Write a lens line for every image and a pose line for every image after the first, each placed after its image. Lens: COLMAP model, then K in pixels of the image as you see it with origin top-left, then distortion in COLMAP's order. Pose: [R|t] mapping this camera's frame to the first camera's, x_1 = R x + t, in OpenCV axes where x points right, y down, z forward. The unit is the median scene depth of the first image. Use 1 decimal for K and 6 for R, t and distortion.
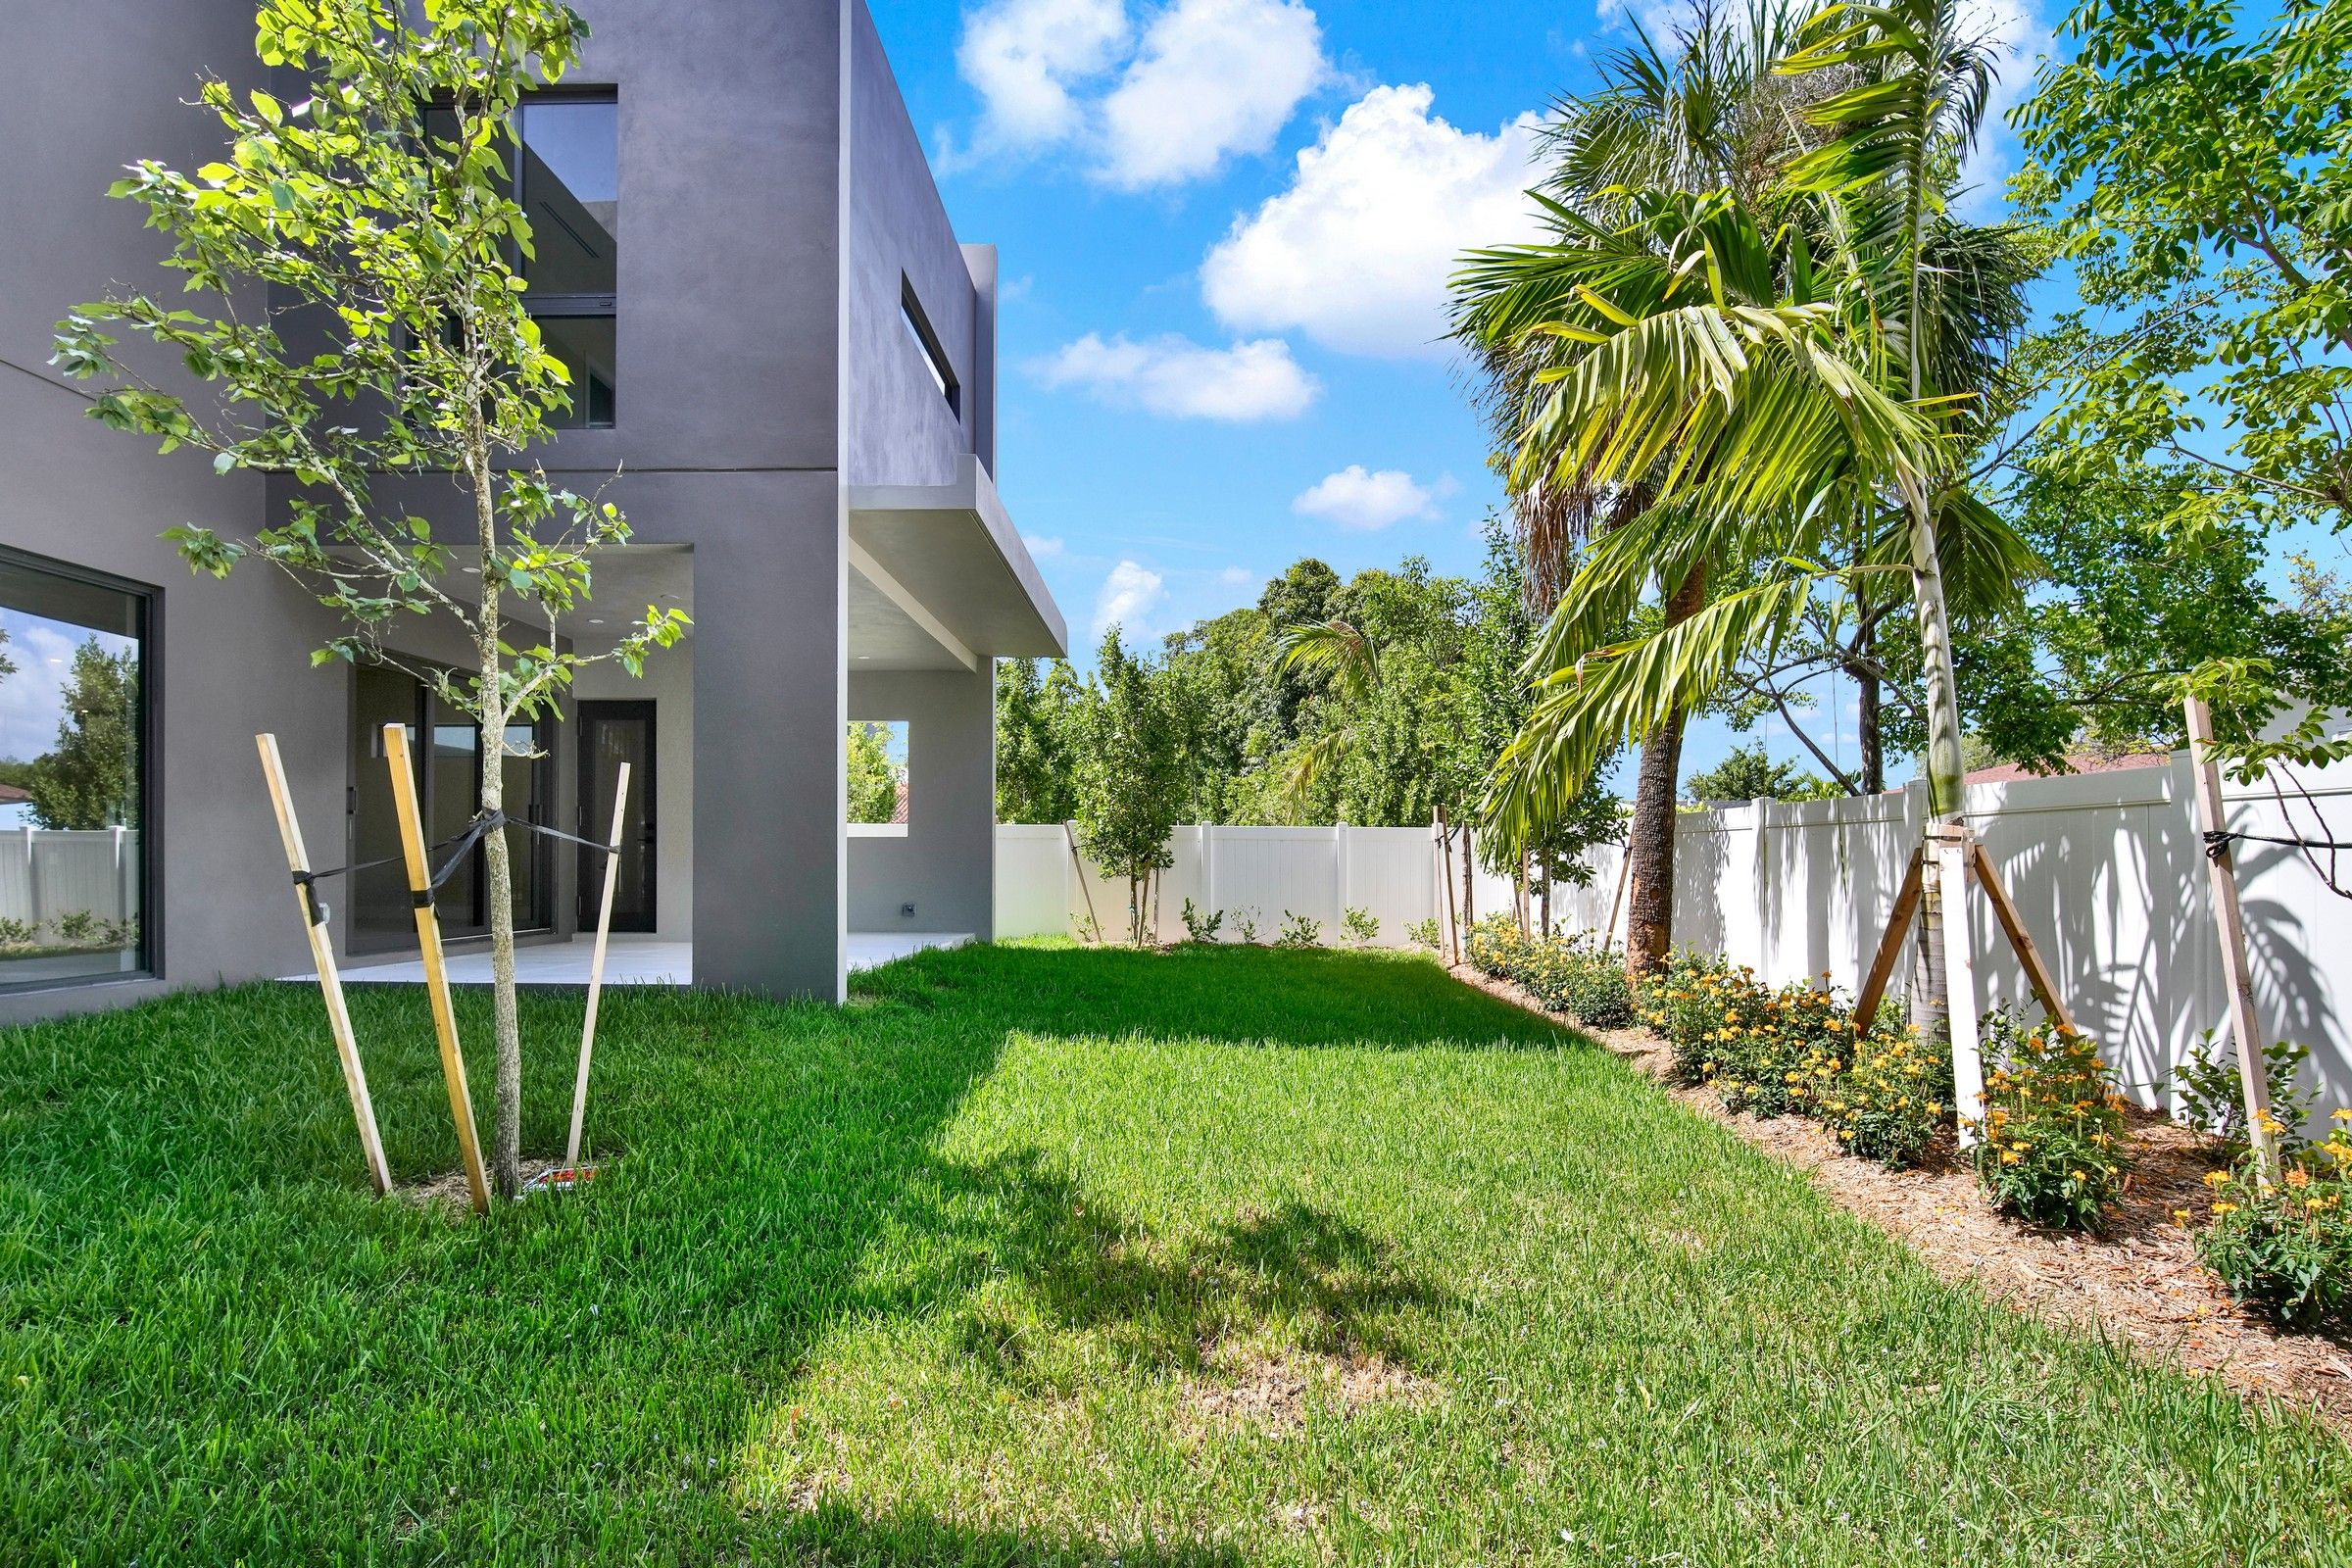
lens RADIAL K [[1082.1, 0, 1179.0], [0, 1082.1, 845.0], [0, 0, 1]] dist [-0.016511, 0.006383]
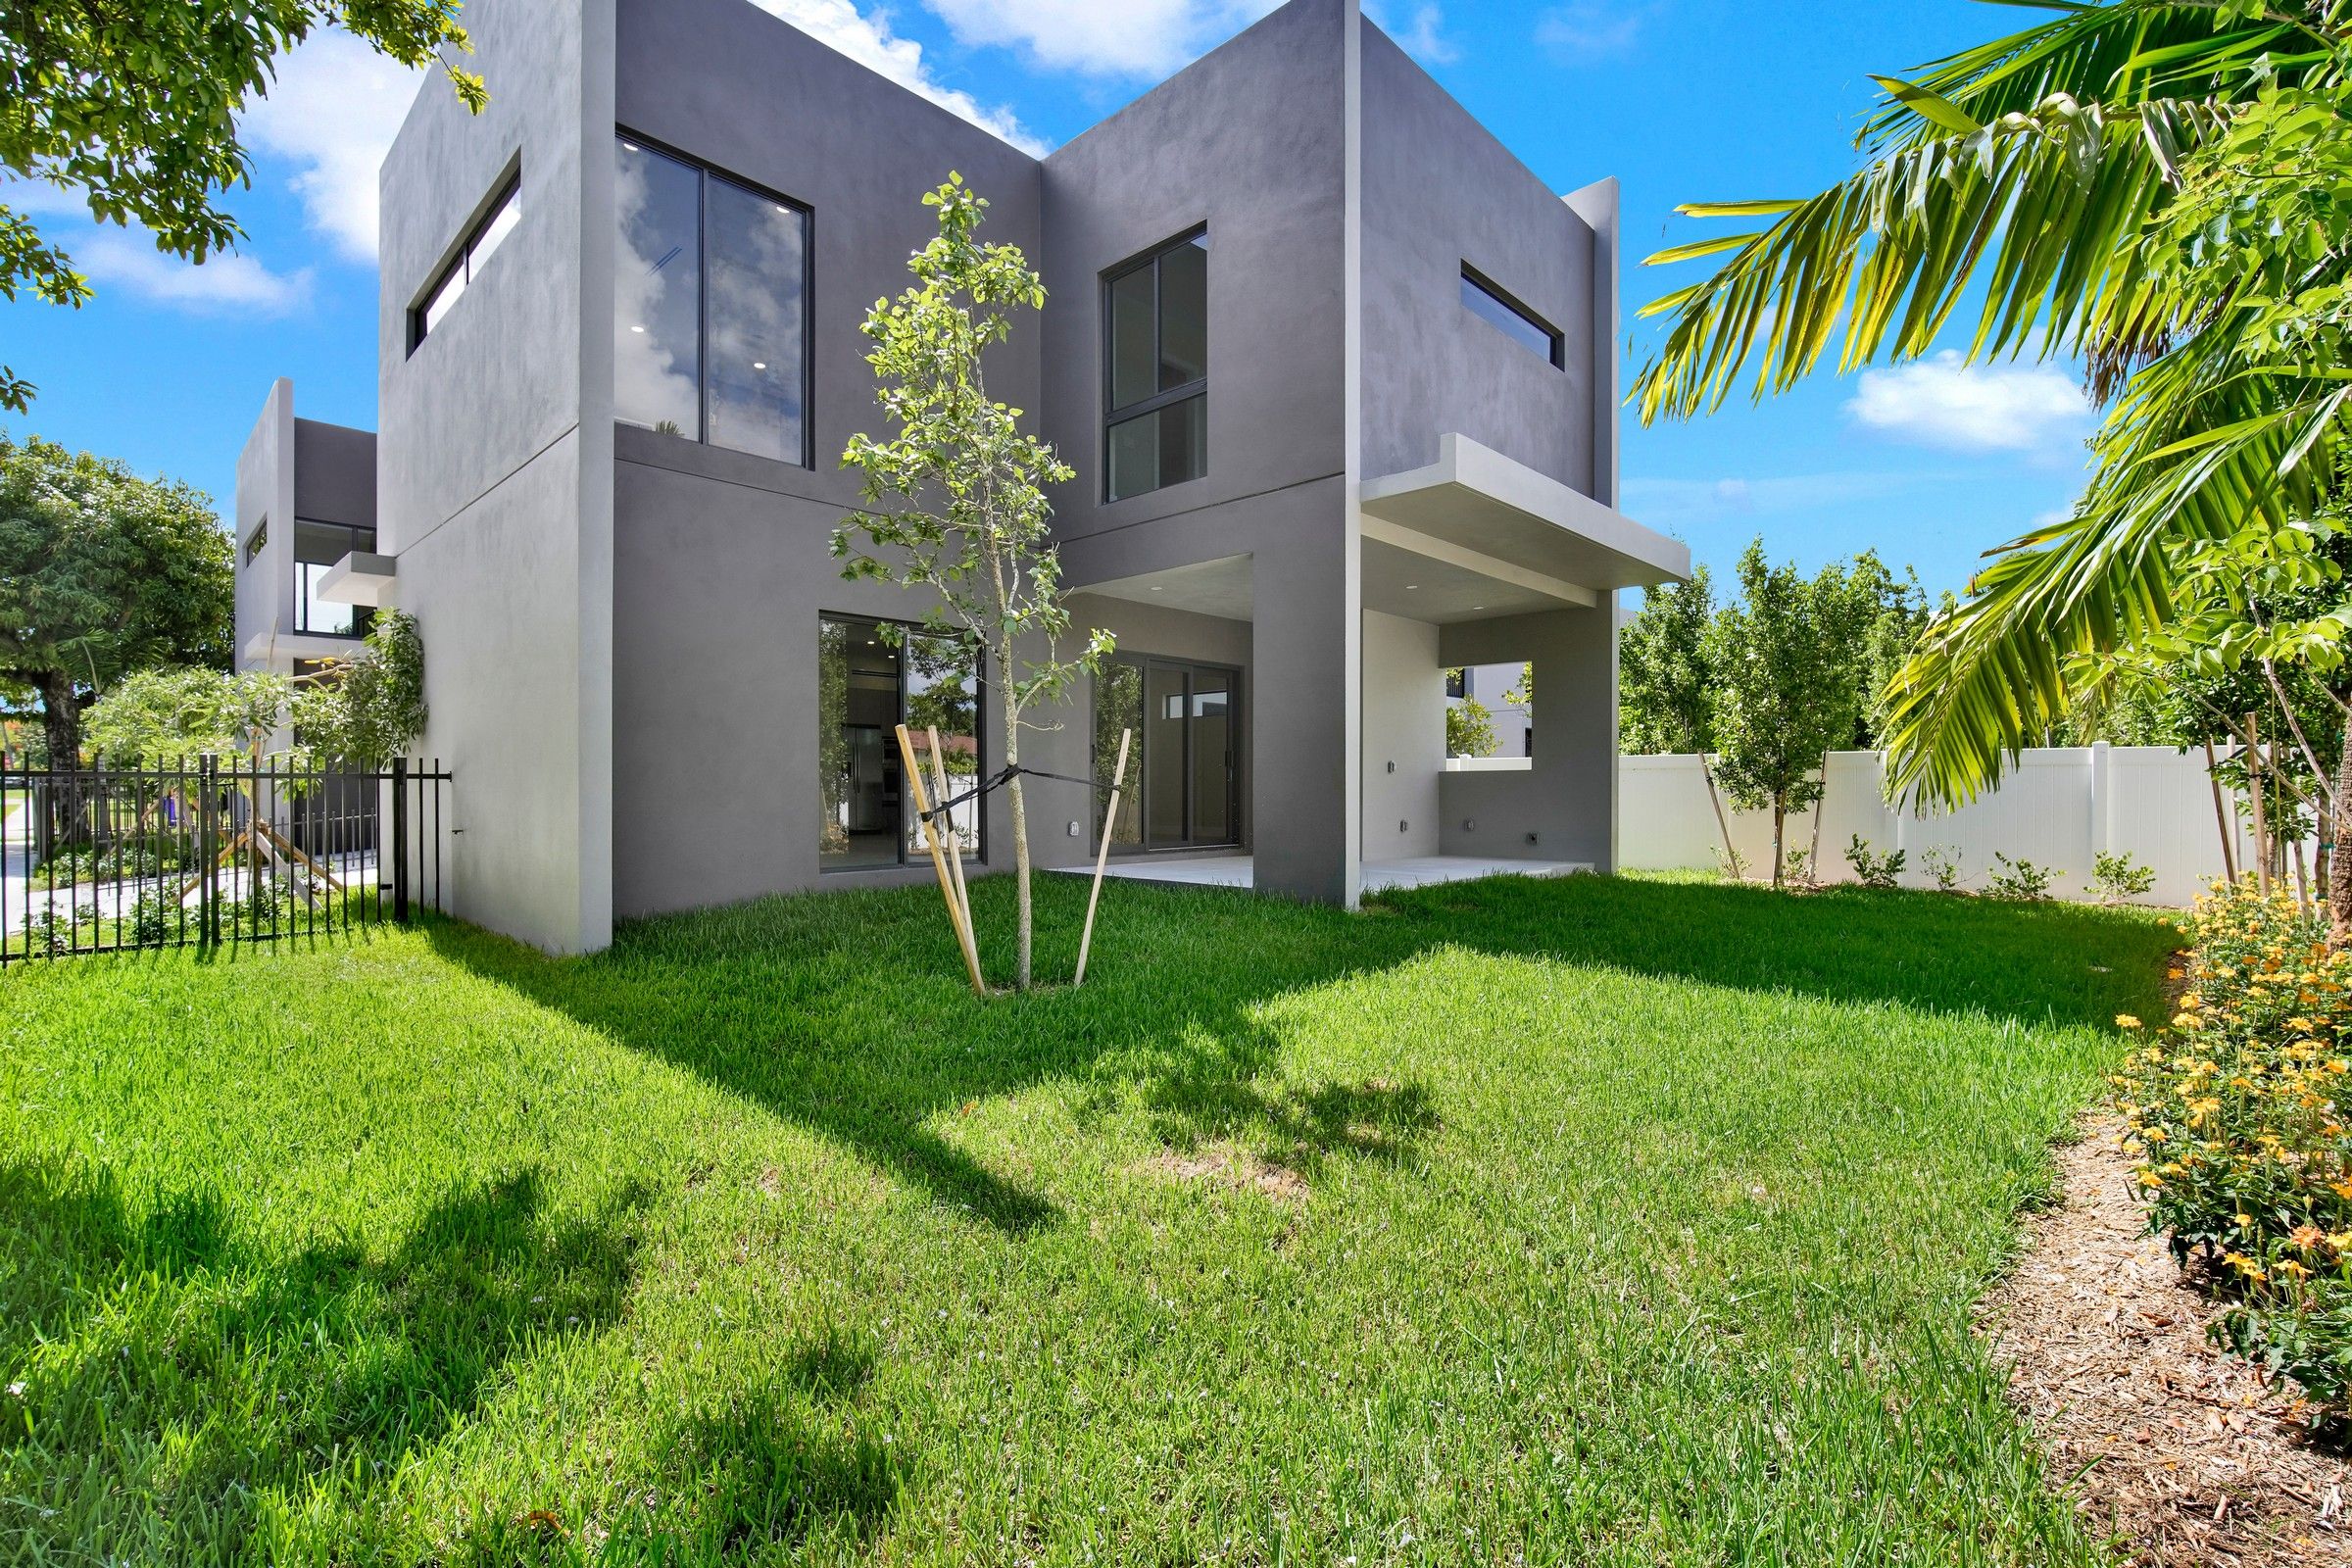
lens RADIAL K [[1063.1, 0, 1170.9], [0, 1063.1, 788.0], [0, 0, 1]] dist [-0.000471, 0.000232]
pose [[0.727197, -0.001820, -0.686426, 0.240425], [0.010727, 0.999905, 0.008712, -0.002617], [0.686345, -0.013699, 0.727147, -0.010722]]
